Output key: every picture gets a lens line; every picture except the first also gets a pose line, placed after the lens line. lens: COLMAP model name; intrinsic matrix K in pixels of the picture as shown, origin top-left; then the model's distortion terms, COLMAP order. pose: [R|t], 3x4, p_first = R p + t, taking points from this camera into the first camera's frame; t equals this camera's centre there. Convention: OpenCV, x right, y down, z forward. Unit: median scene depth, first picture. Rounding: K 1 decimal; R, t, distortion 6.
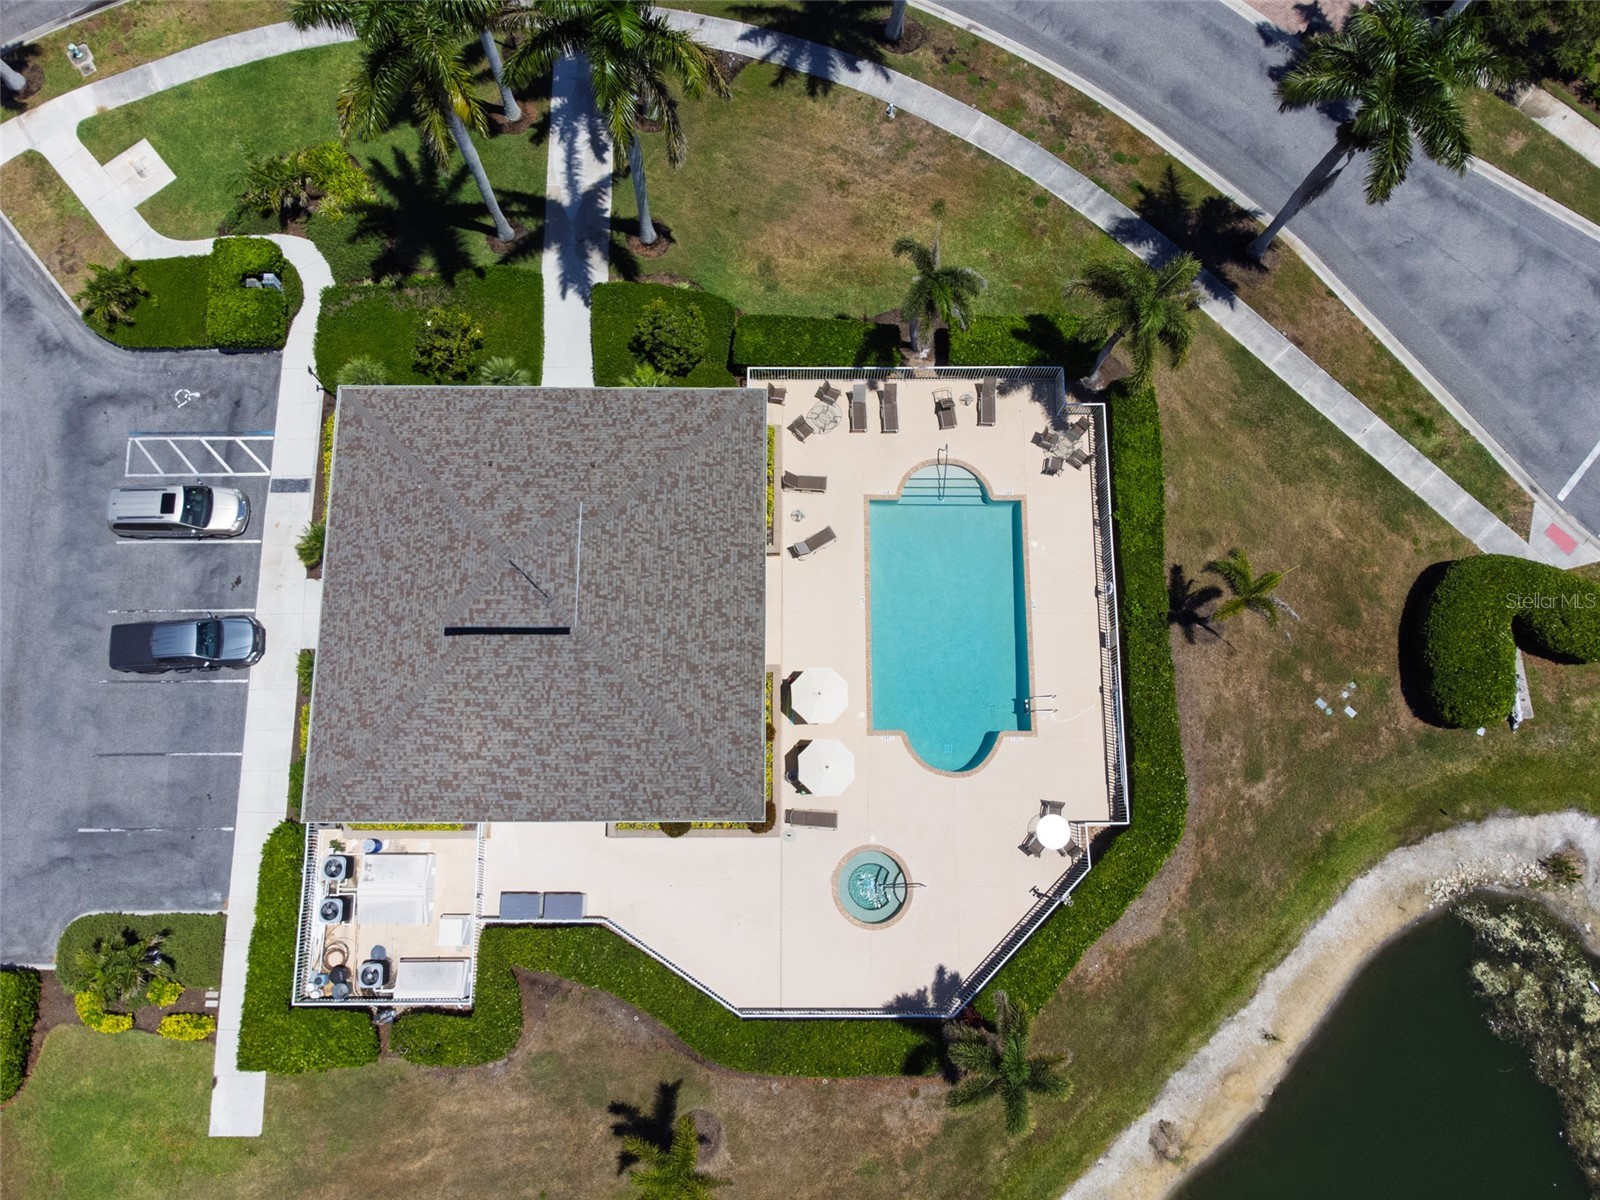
lens RADIAL K [[1207.6, 0, 800.0], [0, 1207.6, 600.0], [0, 0, 1]] dist [0.019164, 0.010658]
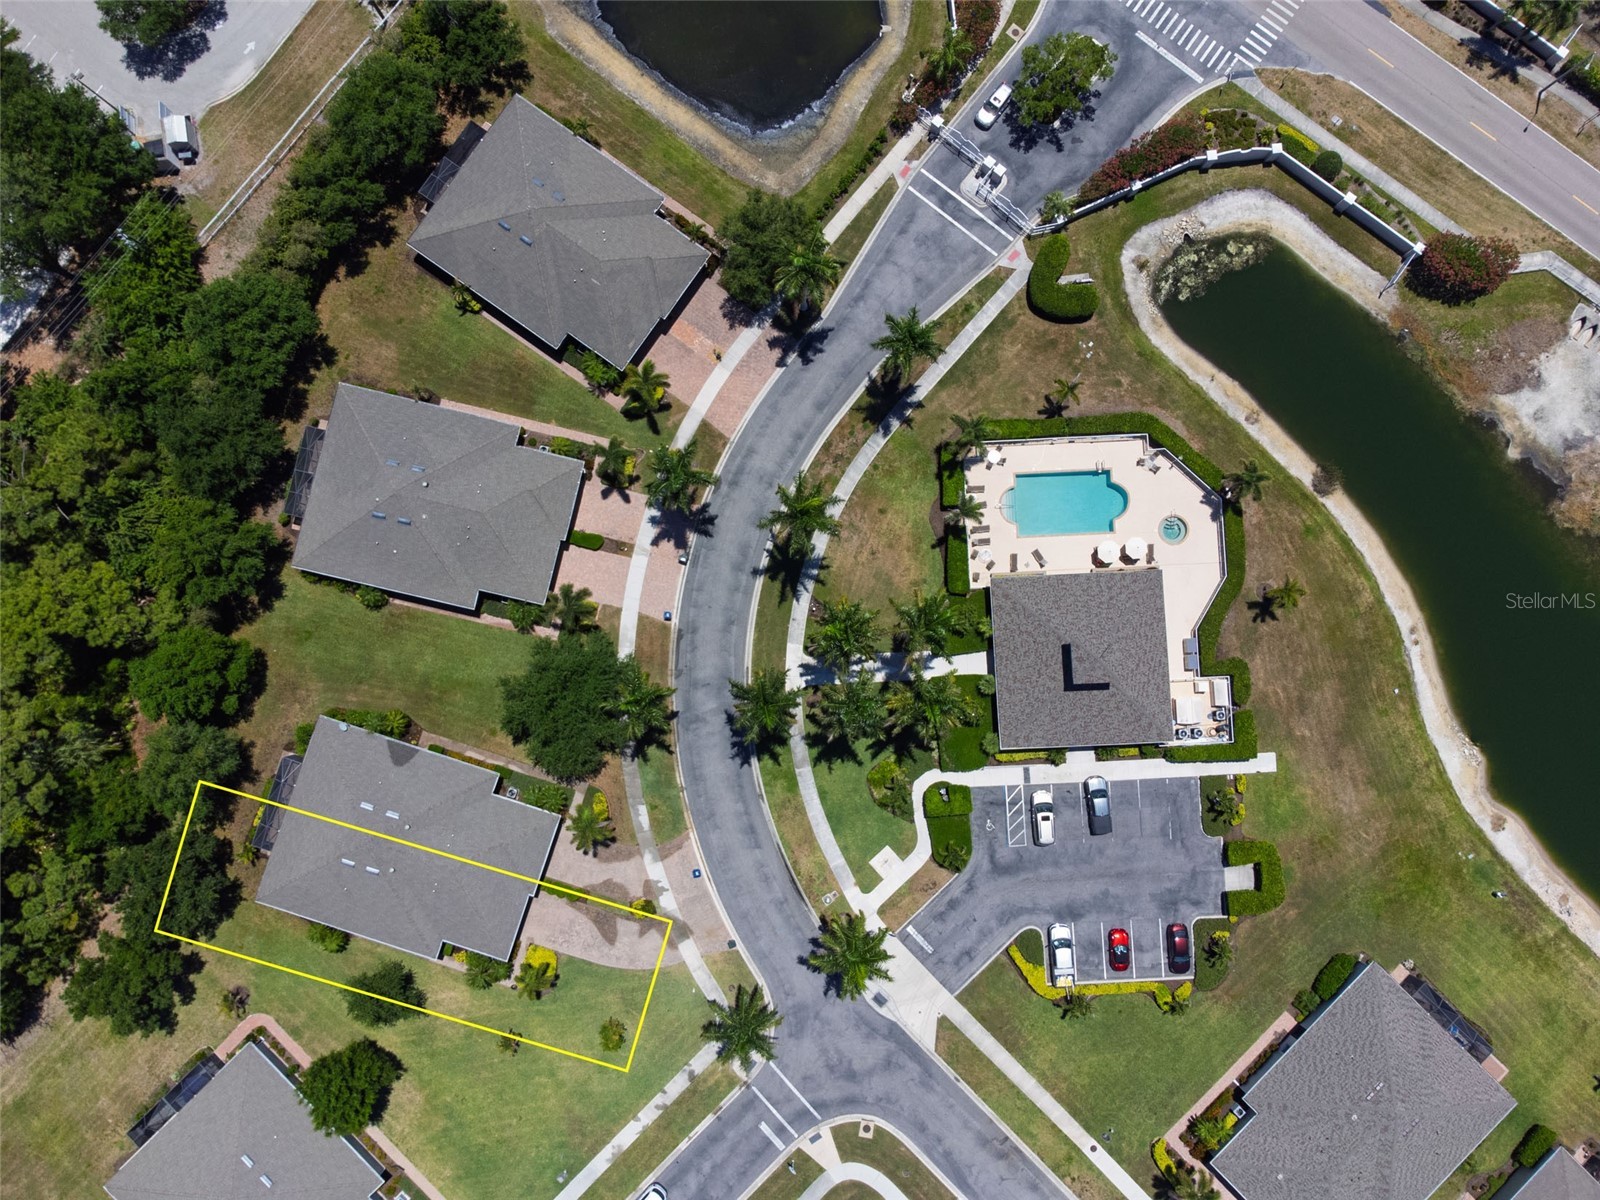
lens RADIAL K [[1207.6, 0, 800.0], [0, 1207.6, 600.0], [0, 0, 1]] dist [0.019164, 0.010658]
pose [[-0.047093, -0.997644, 0.049888, -0.171735], [0.974171, -0.034829, 0.223110, -1.063505], [-0.220847, 0.059107, 0.973516, -1.268279]]
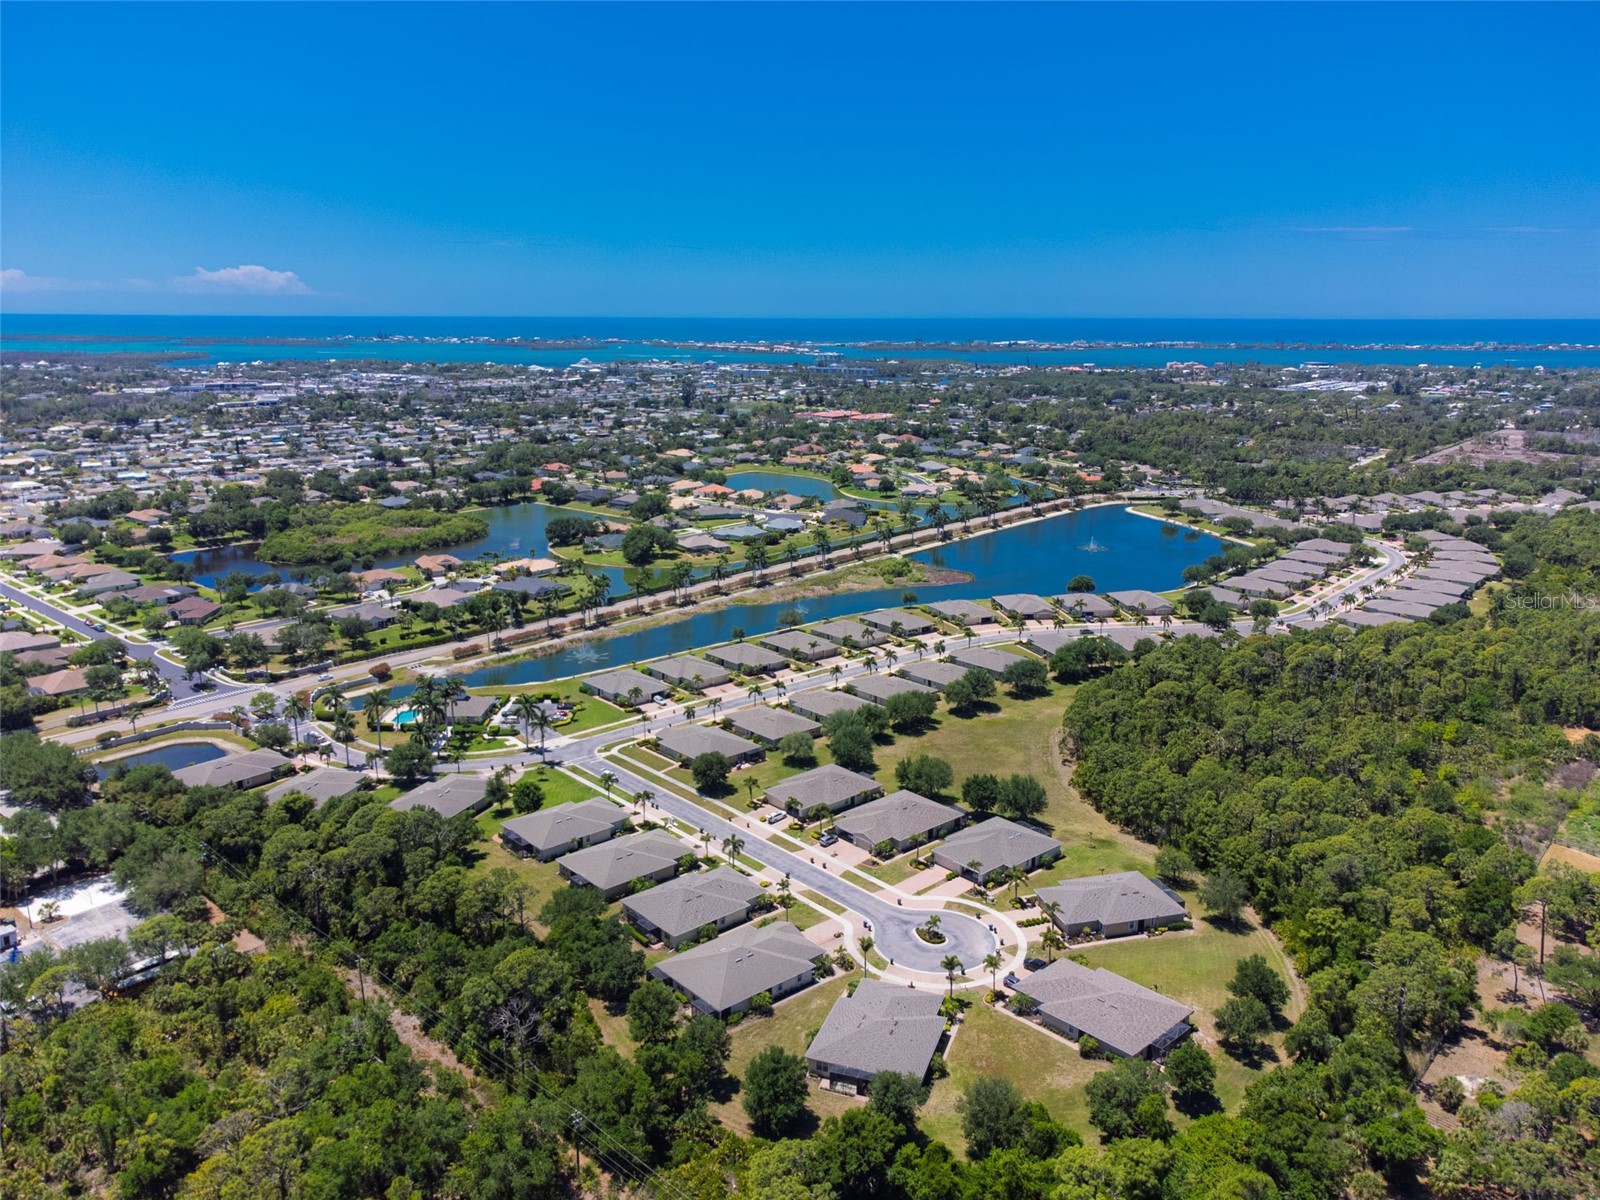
lens RADIAL K [[1207.6, 0, 800.0], [0, 1207.6, 600.0], [0, 0, 1]] dist [0.019164, 0.010658]
pose [[-0.999913, -0.007035, 0.011136, -2.264043], [0.011331, -0.028355, 0.999534, -7.058569], [-0.006716, 0.999573, 0.028432, 0.078245]]
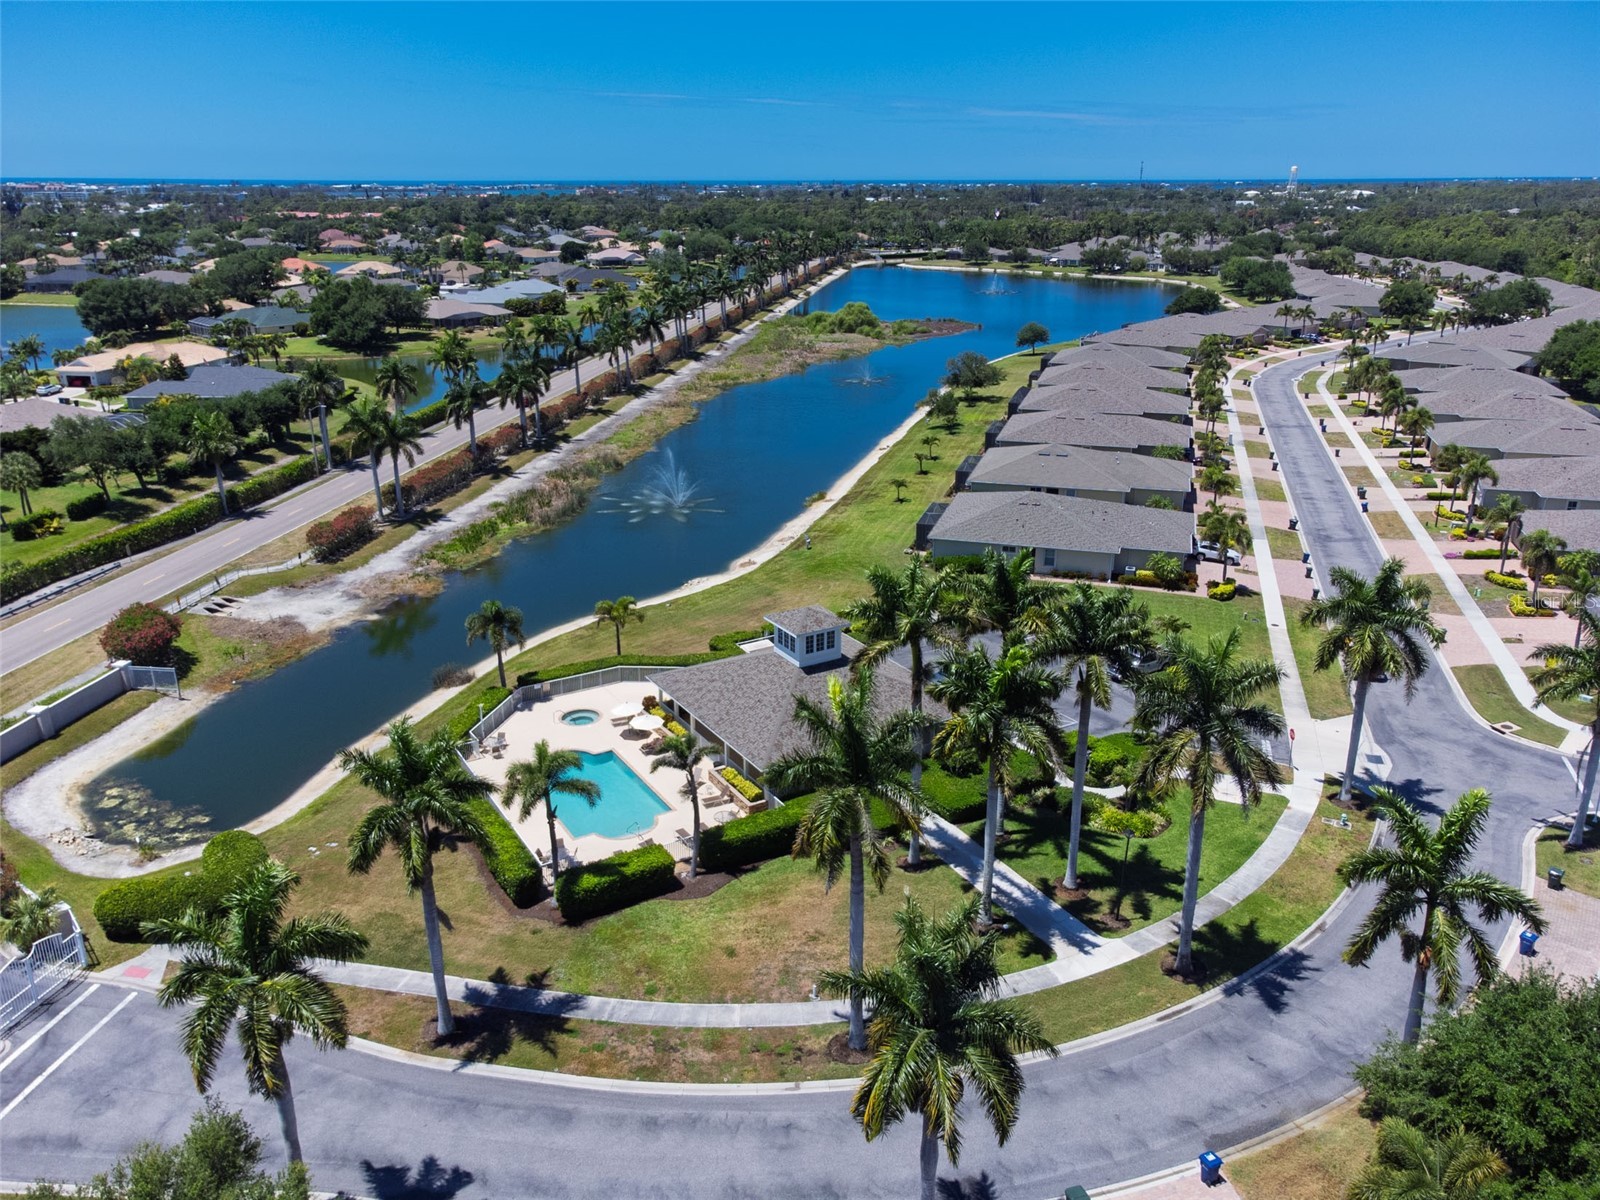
lens RADIAL K [[1207.6, 0, 800.0], [0, 1207.6, 600.0], [0, 0, 1]] dist [0.019164, 0.010658]
pose [[-0.856653, 0.172906, -0.486055, 0.598651], [-0.504063, -0.079925, 0.859961, -1.413137], [0.109844, 0.981690, 0.155624, 0.535656]]
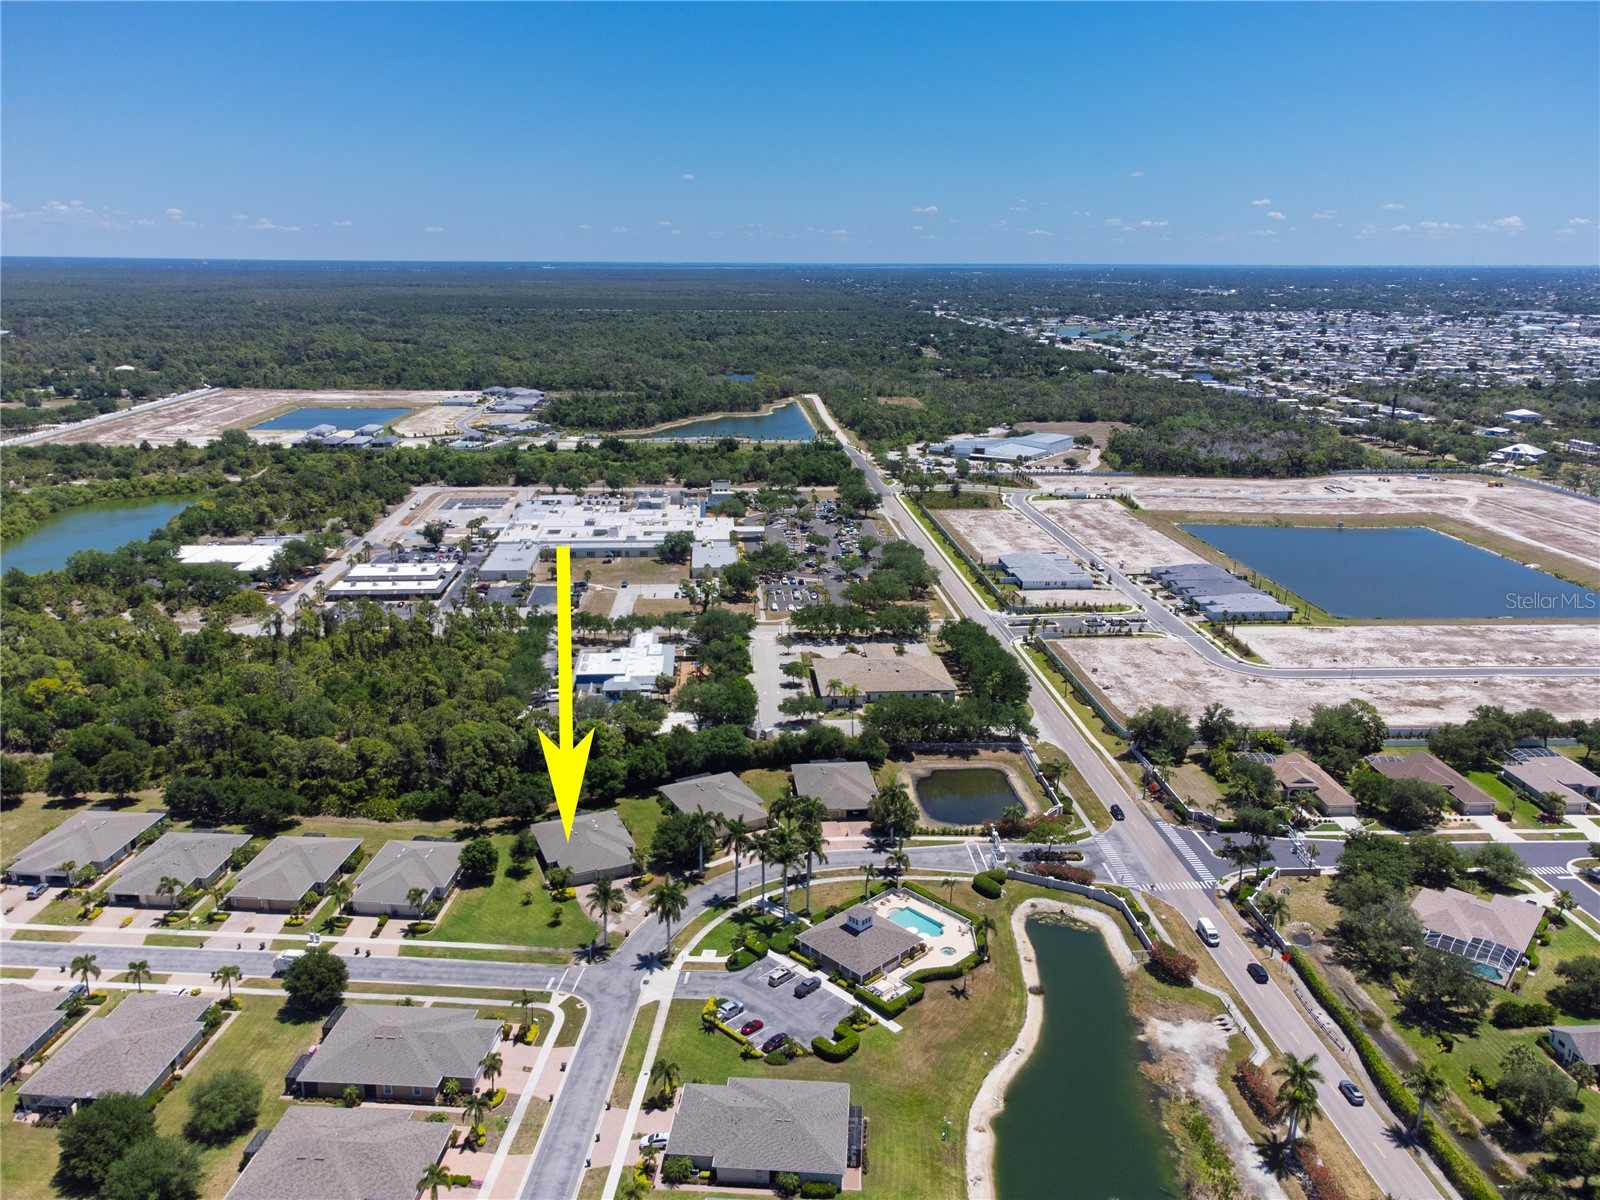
lens RADIAL K [[1207.6, 0, 800.0], [0, 1207.6, 600.0], [0, 0, 1]] dist [0.019164, 0.010658]
pose [[0.718996, -0.193454, 0.667547, -3.073688], [0.678658, 0.402566, -0.614300, 2.073051], [-0.149893, 0.894716, 0.420733, -2.024400]]
